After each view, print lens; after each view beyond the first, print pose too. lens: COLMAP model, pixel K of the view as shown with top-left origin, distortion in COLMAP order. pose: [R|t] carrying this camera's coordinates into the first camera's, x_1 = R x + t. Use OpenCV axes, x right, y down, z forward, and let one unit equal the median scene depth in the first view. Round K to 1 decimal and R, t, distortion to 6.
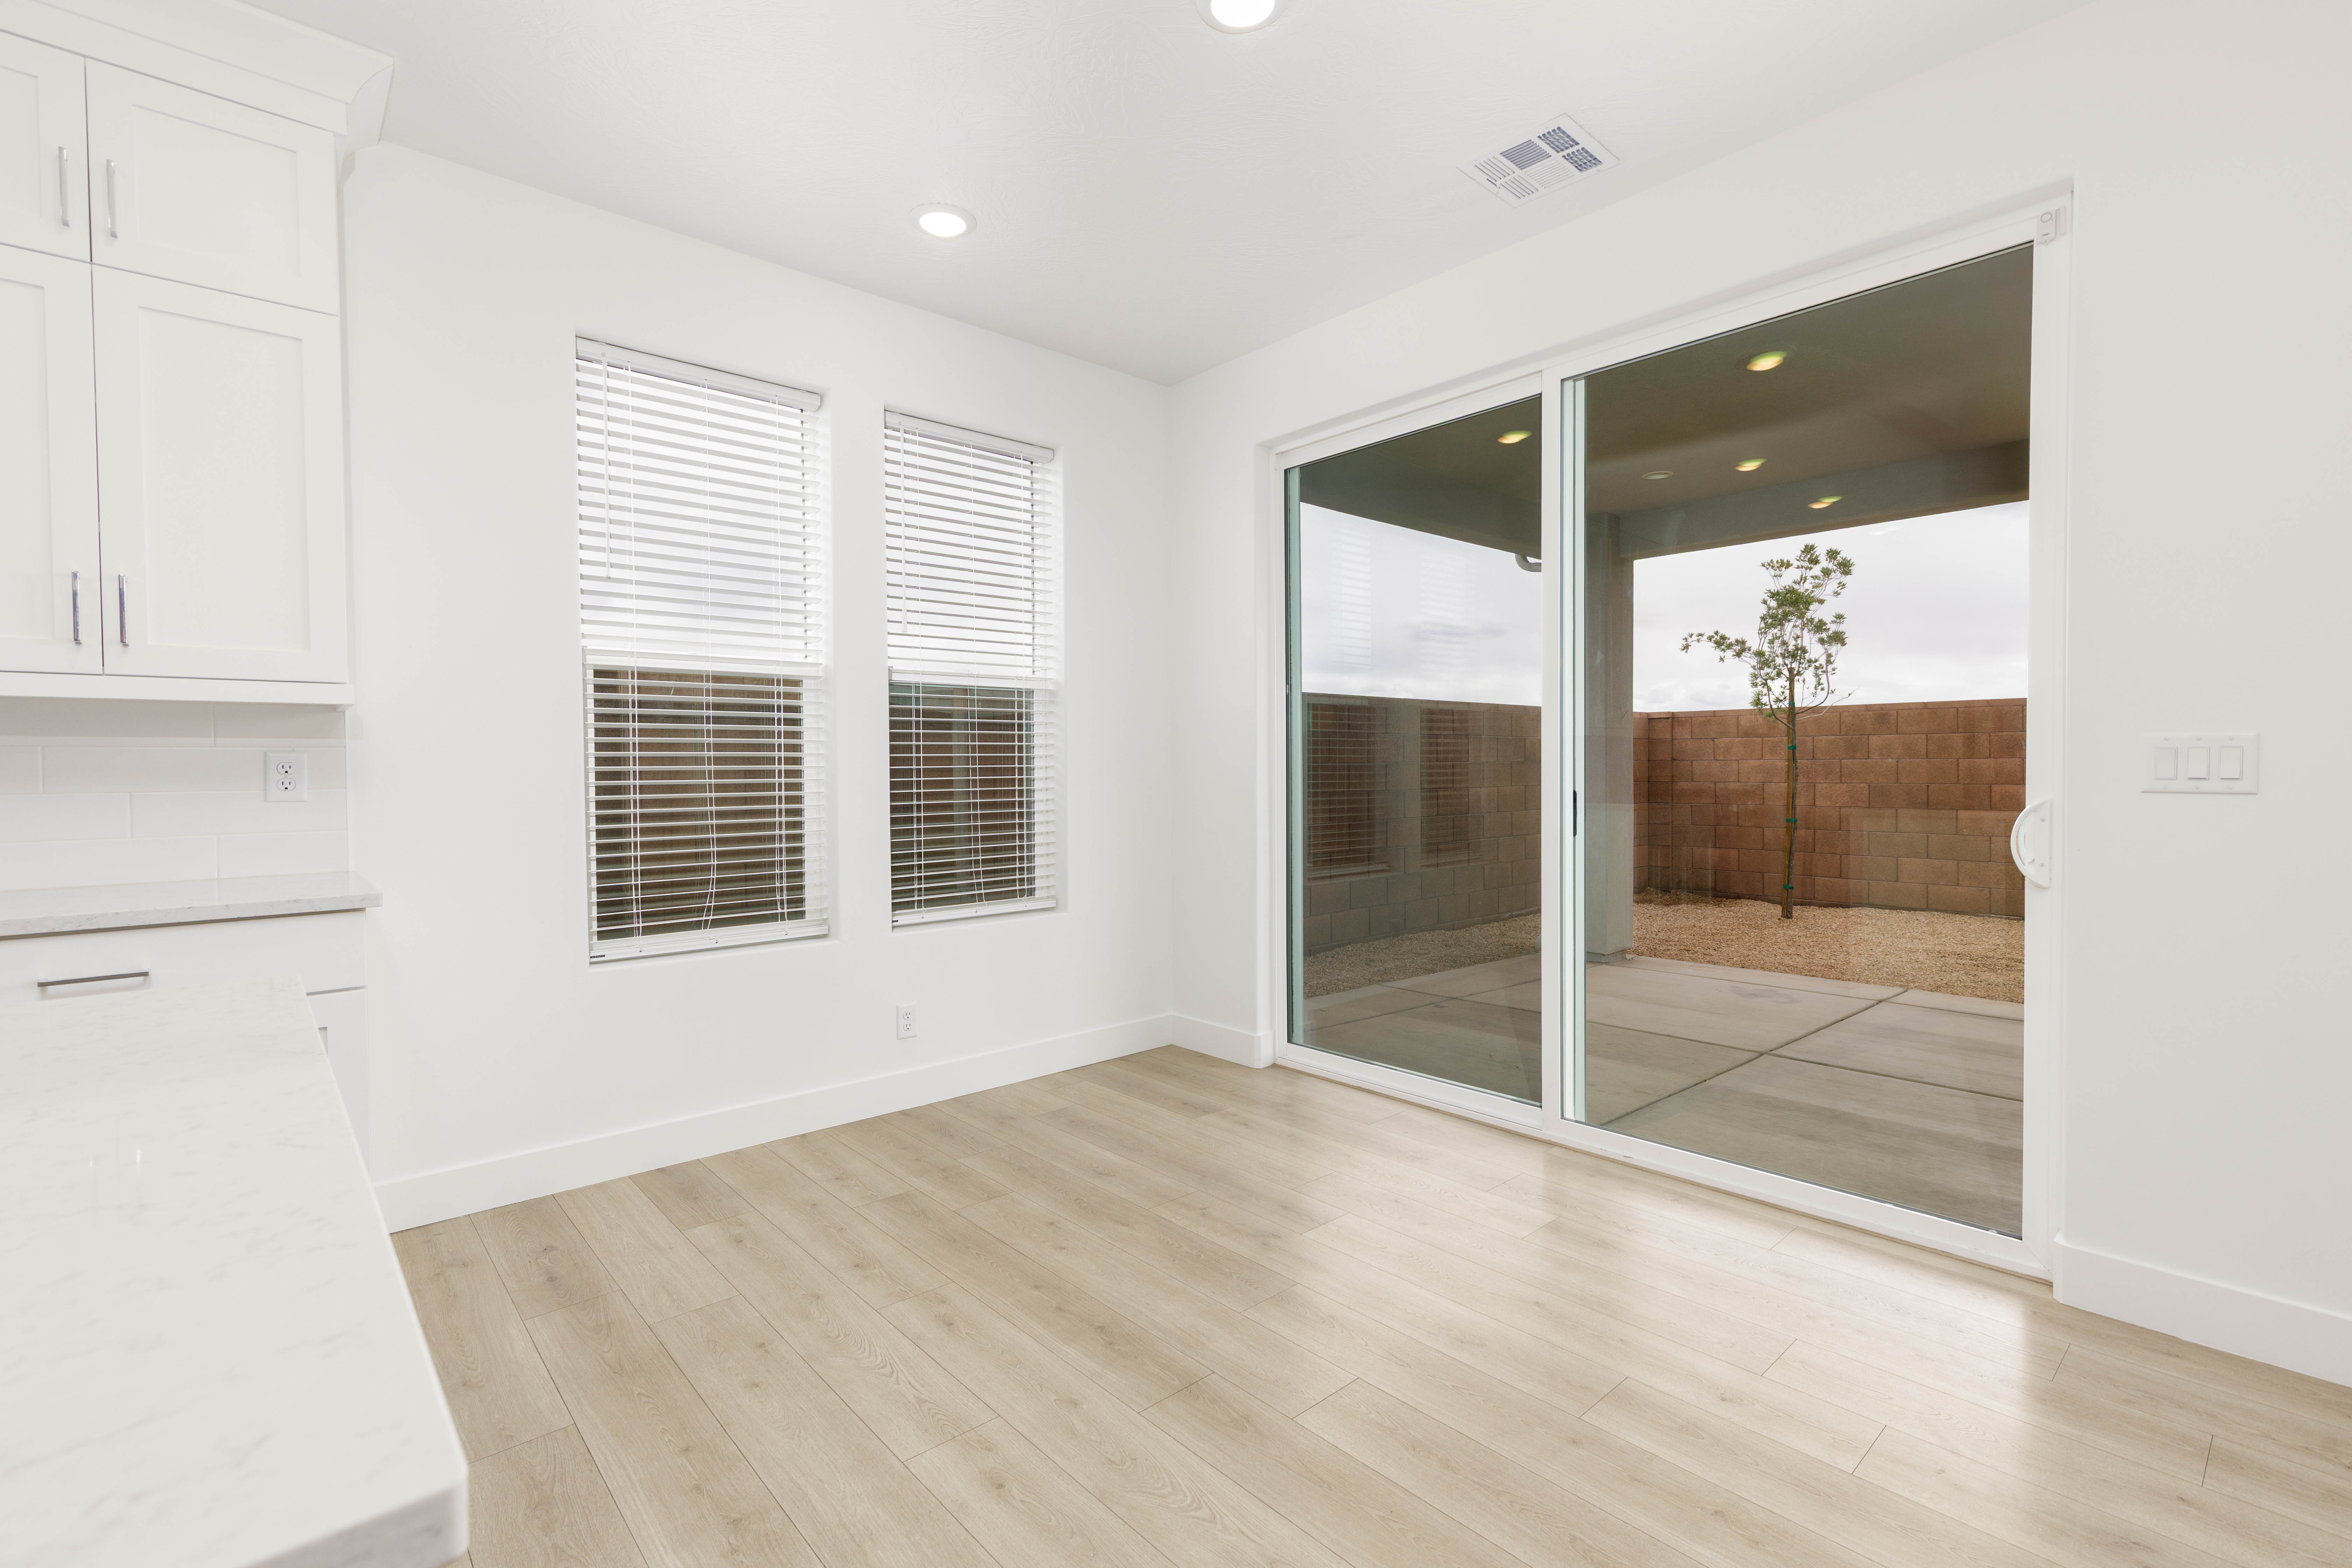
lens RADIAL K [[1047.1, 0, 1163.2], [0, 1047.1, 781.7], [0, 0, 1]] dist [0.004031, 0.000146]
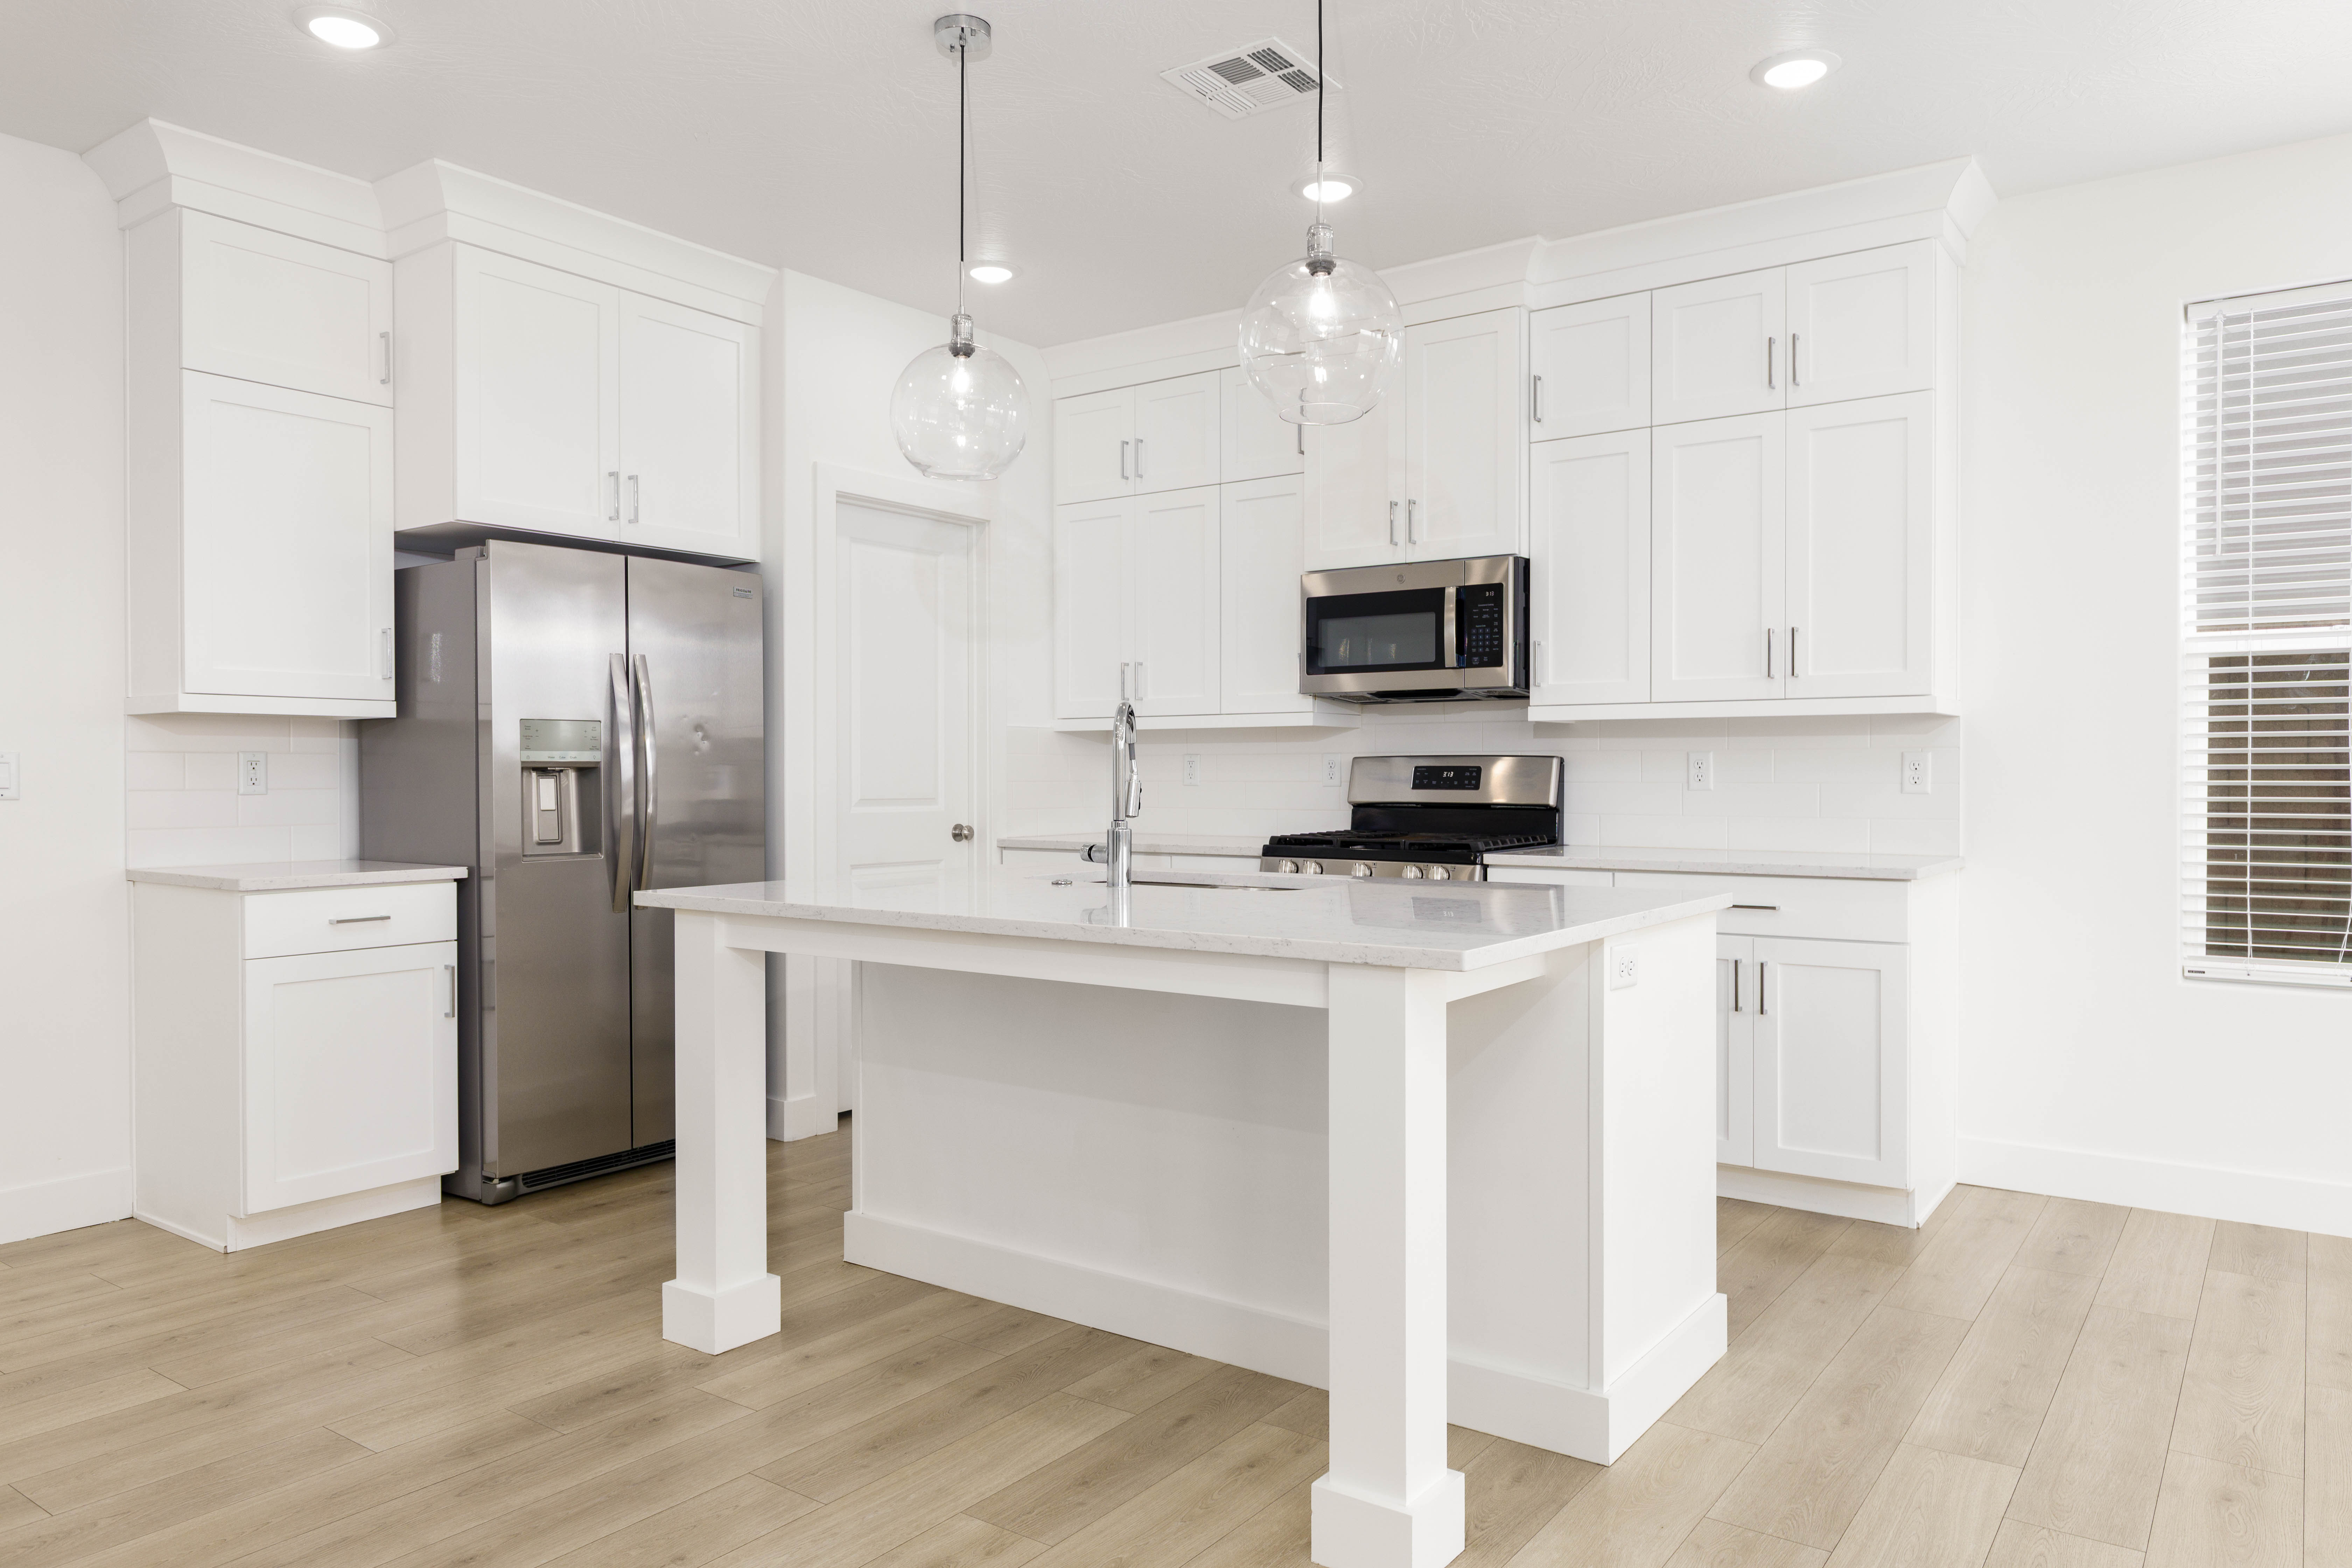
lens RADIAL K [[1577.8, 0, 1168.8], [0, 1577.8, 787.7], [0, 0, 1]] dist [0.000962, 0.000789]
pose [[0.199416, 0.015197, -0.979797, 0.713256], [-0.016159, 0.999795, 0.012218, 0.003873], [0.979782, 0.013396, 0.199620, -0.178193]]
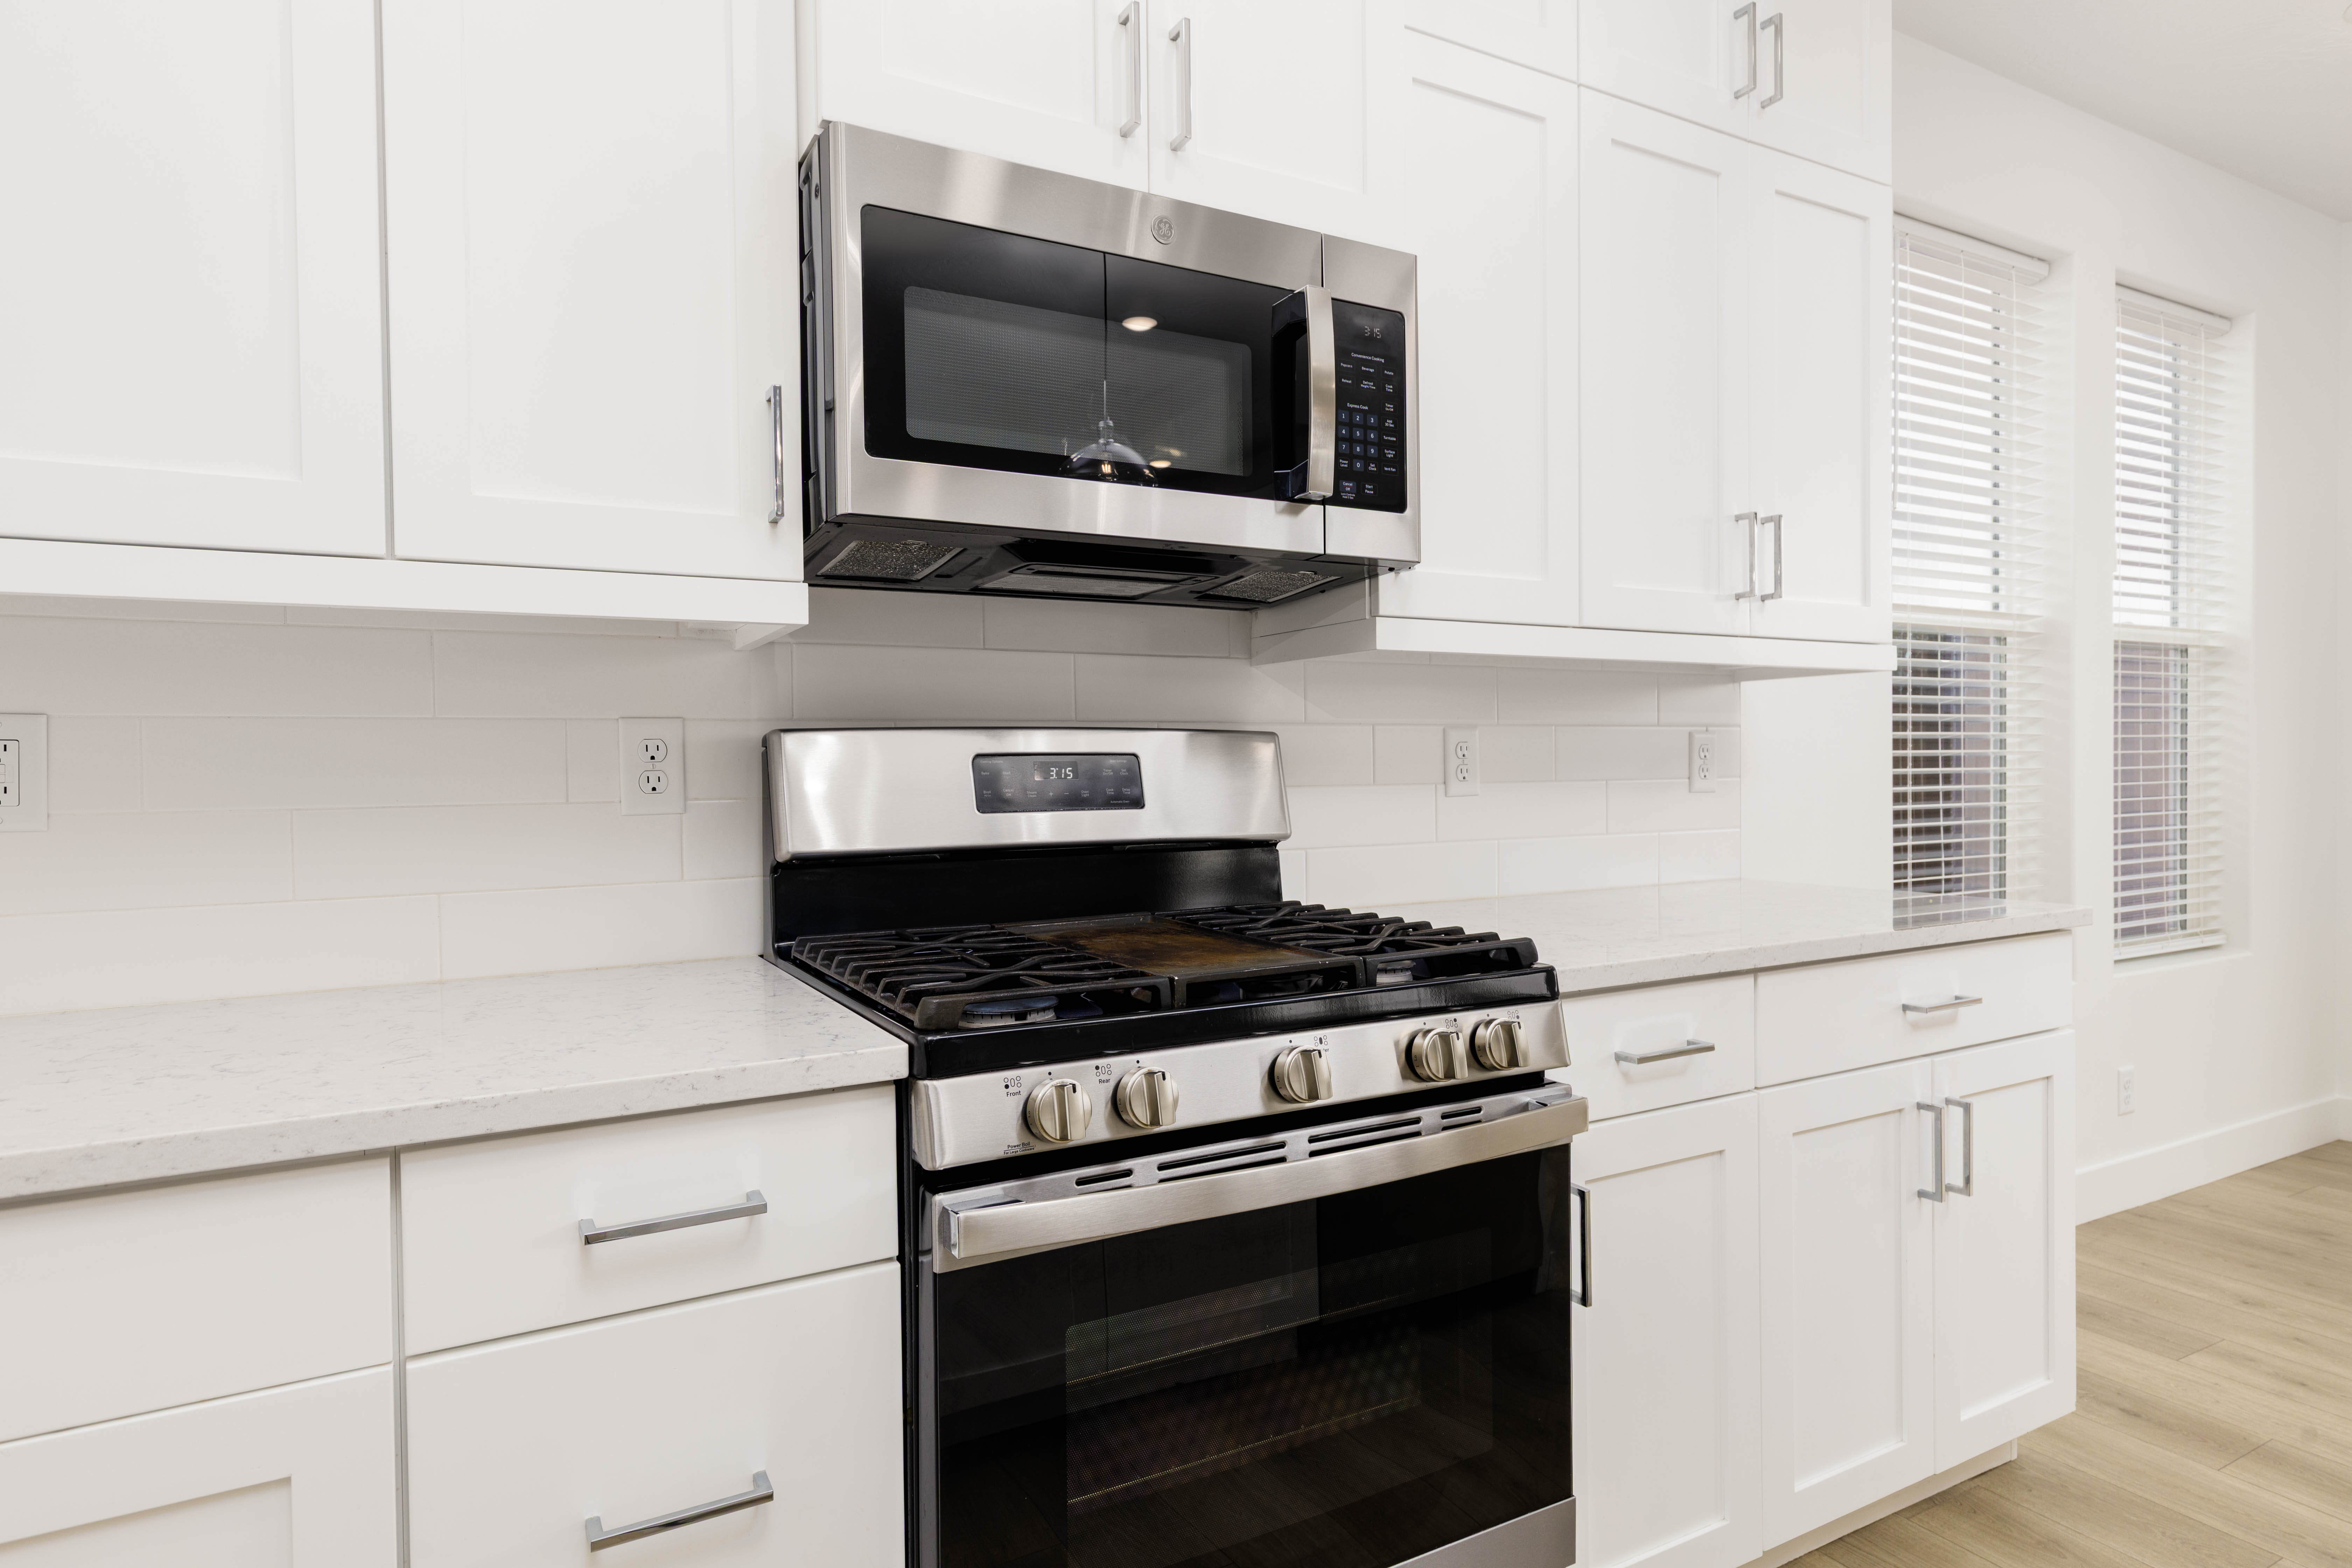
lens RADIAL K [[1272.8, 0, 1176.2], [0, 1272.8, 785.9], [0, 0, 1]] dist [-0.000312, 0.000534]
pose [[0.965756, -0.004129, -0.259419, -0.858728], [0.003545, 0.999990, -0.002719, 0.013395], [0.259428, 0.001707, 0.965761, -0.070066]]
